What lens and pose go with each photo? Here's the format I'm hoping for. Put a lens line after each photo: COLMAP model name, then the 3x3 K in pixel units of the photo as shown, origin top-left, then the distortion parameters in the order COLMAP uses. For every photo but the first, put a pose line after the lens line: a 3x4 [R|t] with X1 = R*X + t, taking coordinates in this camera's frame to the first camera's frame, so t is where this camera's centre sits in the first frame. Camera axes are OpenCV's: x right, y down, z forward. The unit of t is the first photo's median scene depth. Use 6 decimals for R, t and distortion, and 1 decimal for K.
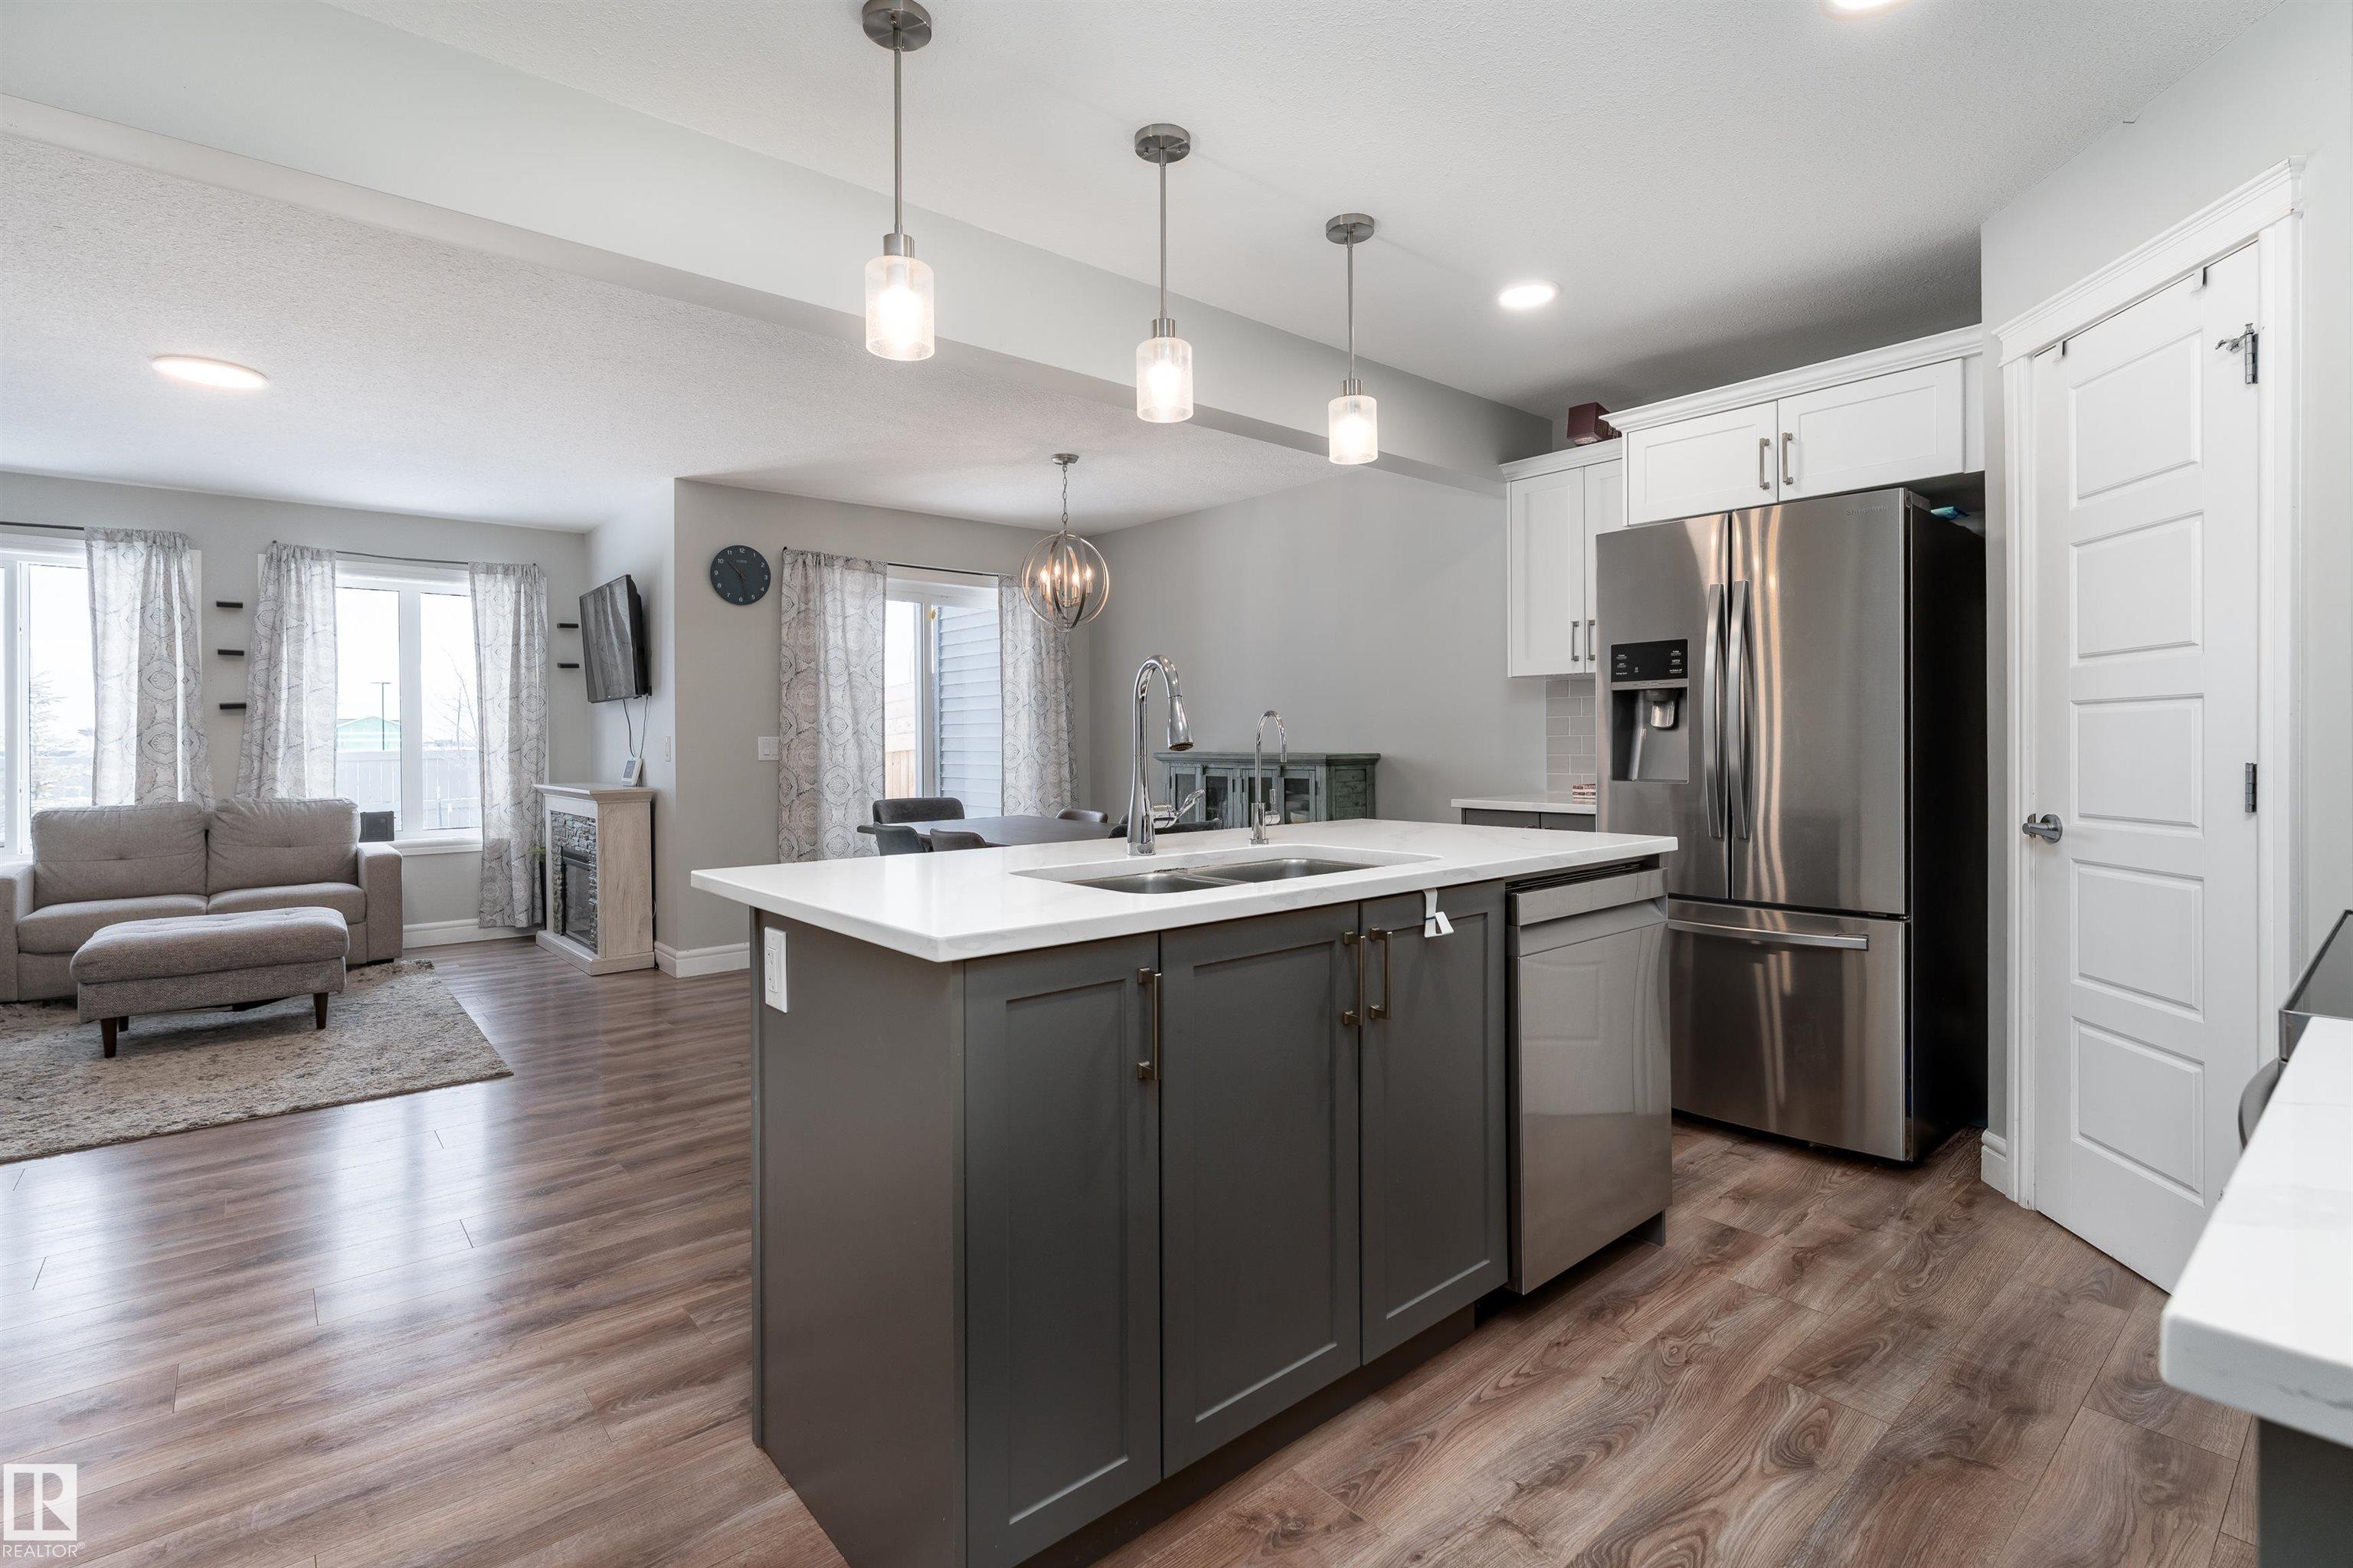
lens RADIAL K [[1068.2, 0, 1154.8], [0, 1068.2, 745.3], [0, 0, 1]] dist [-0.001658, 0.000556]
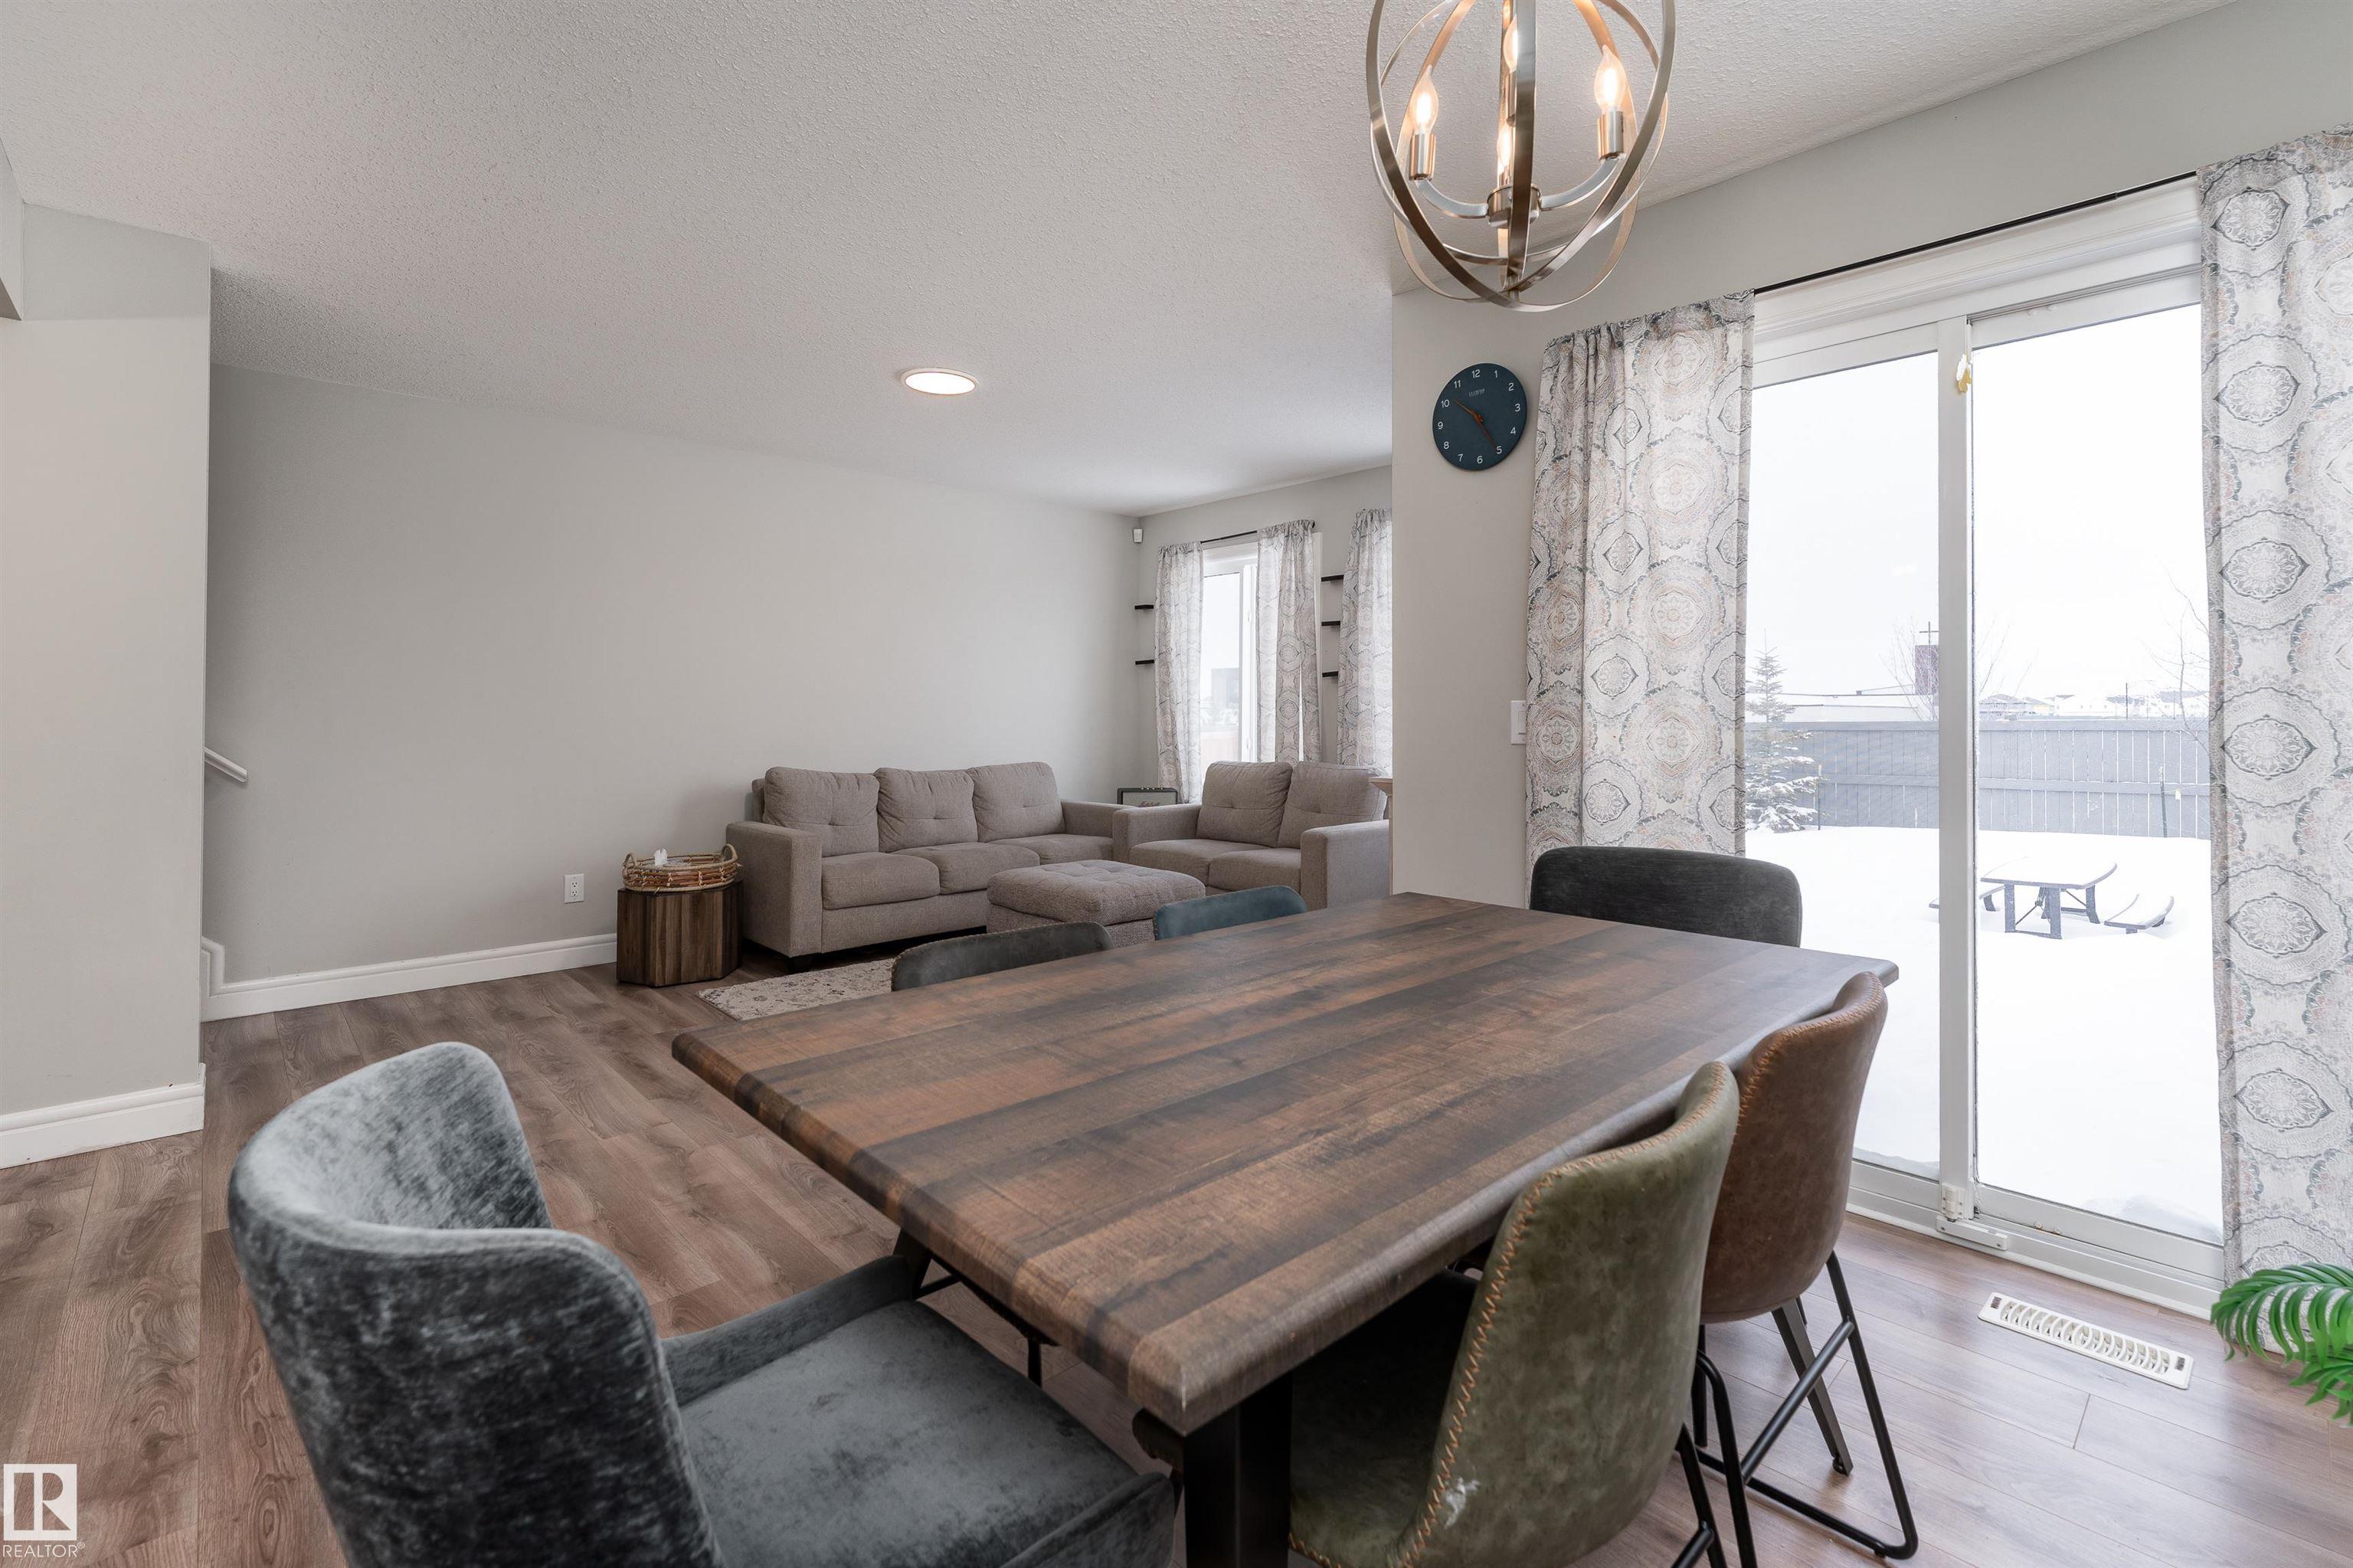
lens RADIAL K [[1040.0, 0, 1202.1], [0, 1040.0, 689.5], [0, 0, 1]] dist [-0.012478, 0.001055]
pose [[0.068167, -0.016907, -0.997531, 0.151588], [-0.006404, 0.999828, -0.017384, -0.002894], [0.997653, 0.007573, 0.068047, 0.797612]]
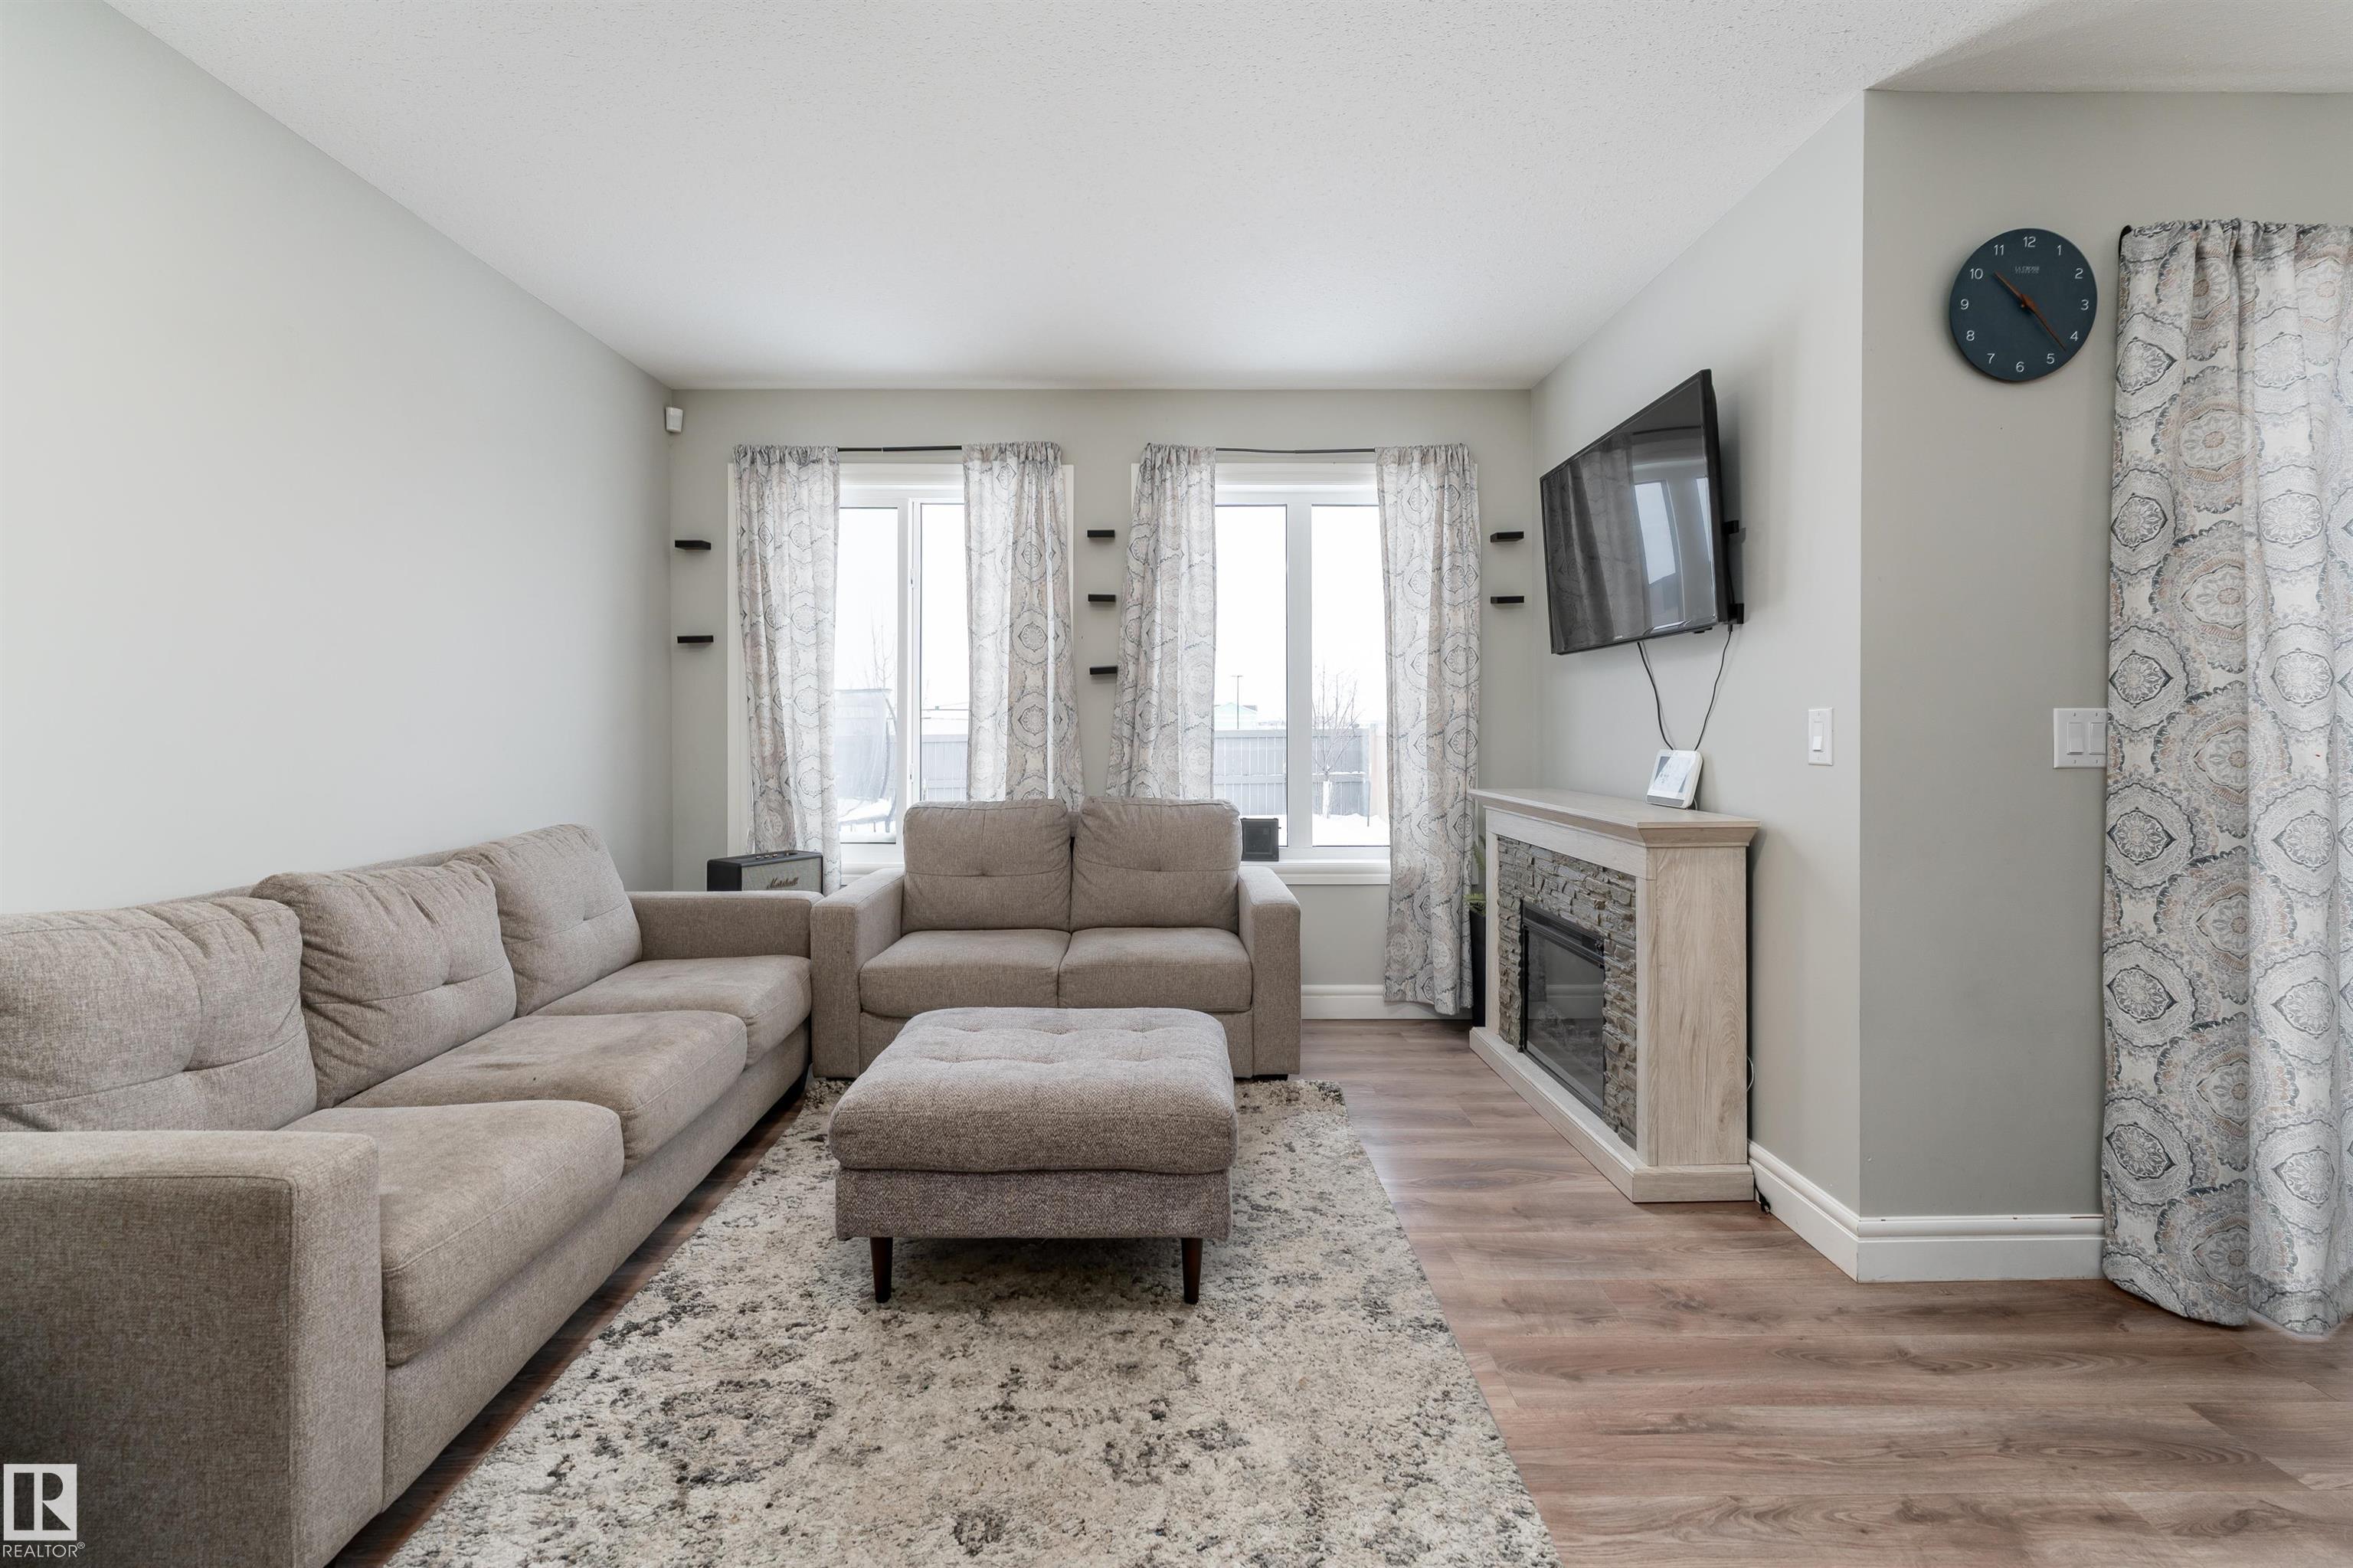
lens RADIAL K [[994.1, 0, 1167.4], [0, 994.1, 729.1], [0, 0, 1]] dist [-0.002539, 0.000232]
pose [[0.767662, 0.008222, -0.640803, -0.385560], [-0.007191, 0.999965, 0.004215, 0.000760], [0.640815, 0.001372, 0.767694, 0.496093]]
